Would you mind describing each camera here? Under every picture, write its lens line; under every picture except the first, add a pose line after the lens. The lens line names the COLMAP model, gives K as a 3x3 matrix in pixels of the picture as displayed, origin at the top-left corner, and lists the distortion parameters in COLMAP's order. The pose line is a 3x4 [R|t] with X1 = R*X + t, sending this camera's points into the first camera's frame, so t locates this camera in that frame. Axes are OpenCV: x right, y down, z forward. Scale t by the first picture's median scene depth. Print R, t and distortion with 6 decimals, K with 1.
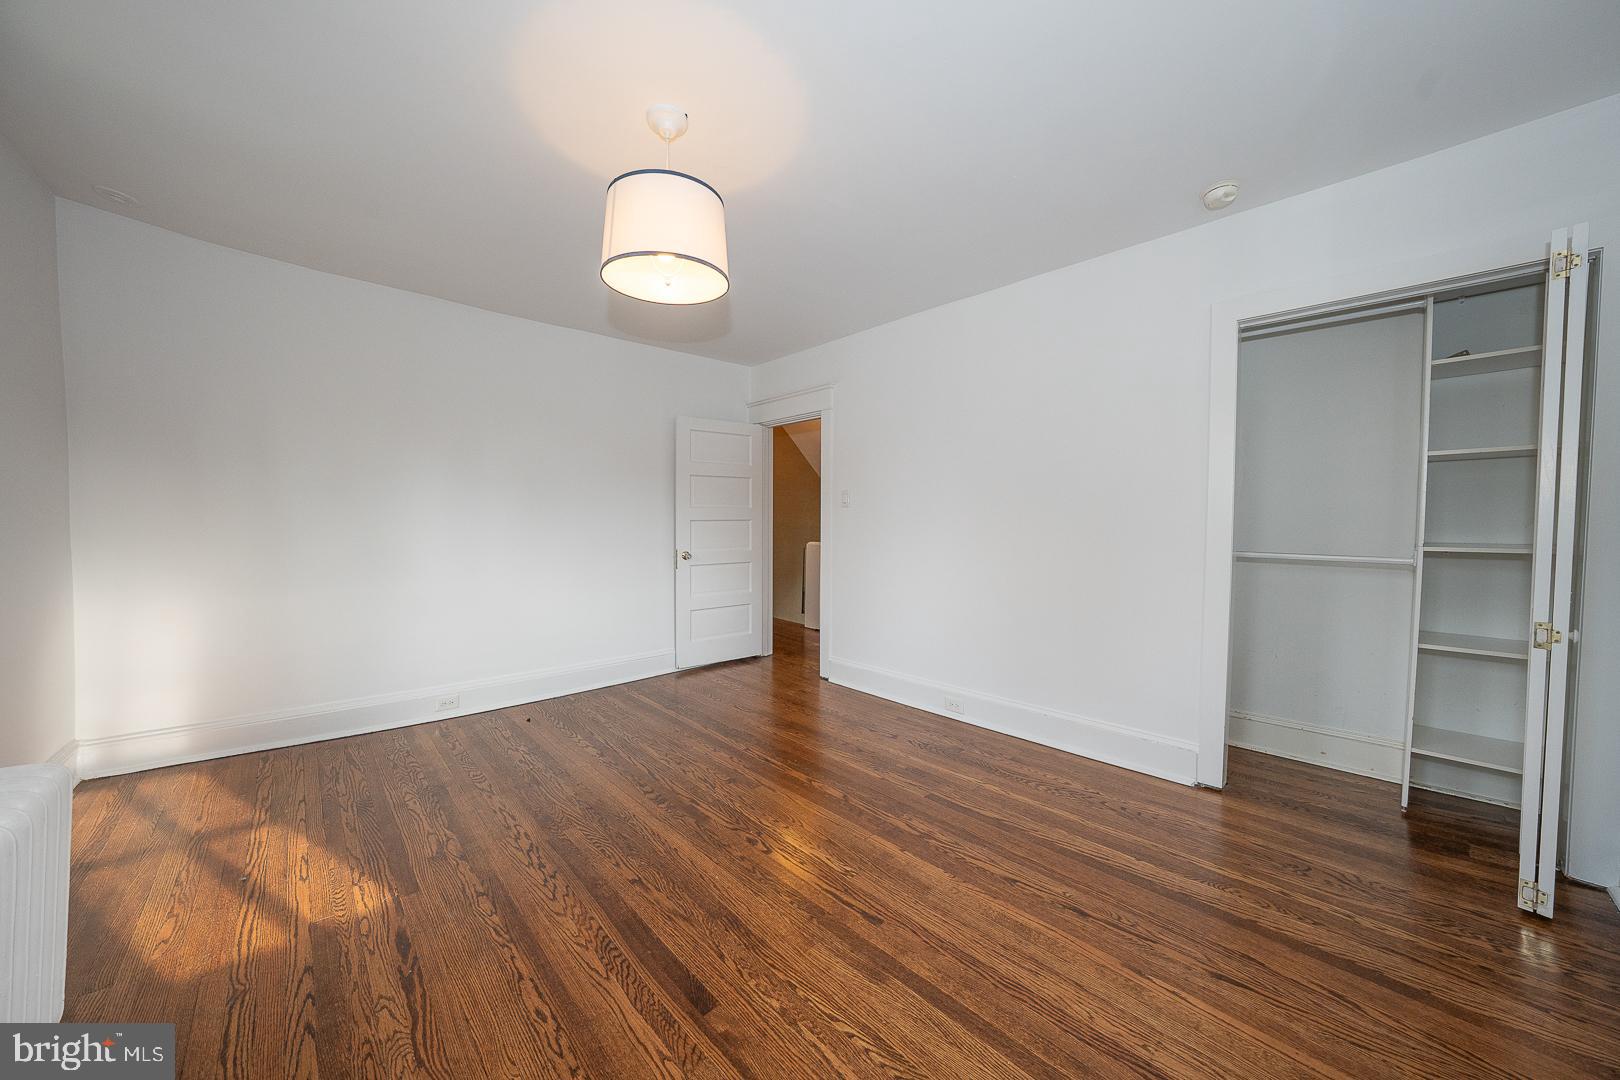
lens RADIAL K [[557.4, 0, 815.6], [0, 557.4, 538.7], [0, 0, 1]] dist [-0.011186, 0.001424]
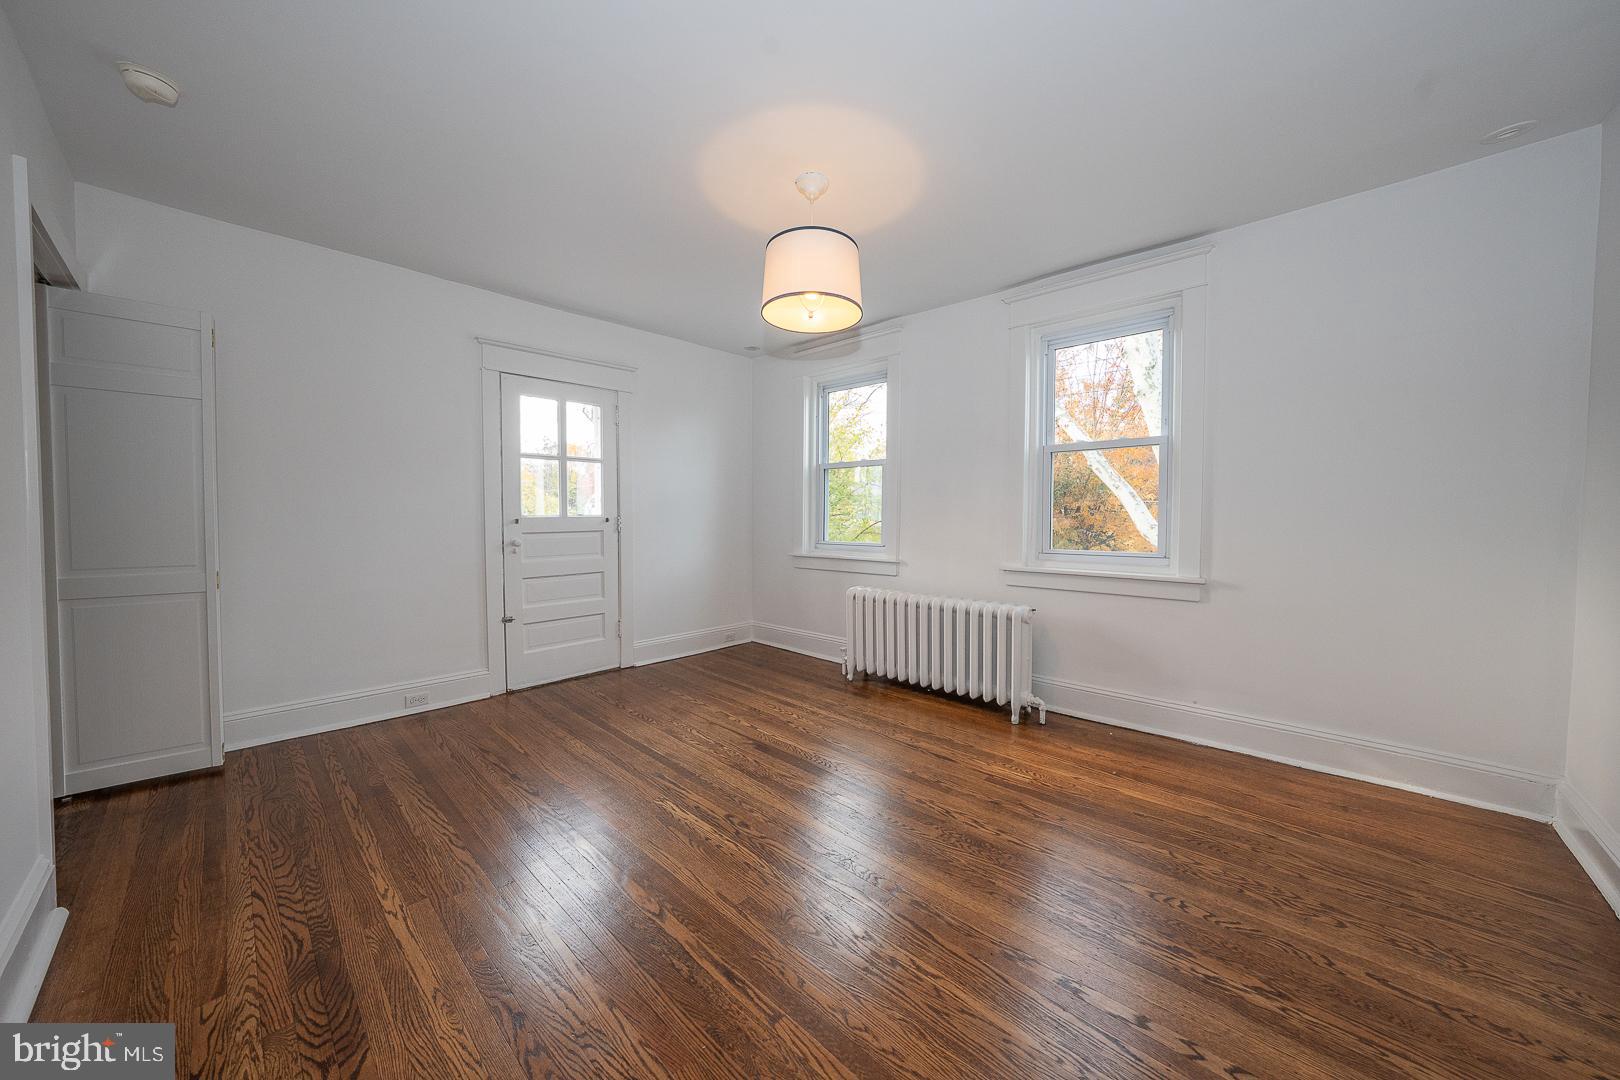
lens RADIAL K [[557.4, 0, 814.2], [0, 557.4, 533.7], [0, 0, 1]] dist [-0.011186, 0.001424]
pose [[-0.998128, -0.006732, -0.060795, -0.187170], [-0.010762, 0.997748, 0.066202, -0.057063], [0.060213, 0.066733, -0.995952, 2.096640]]
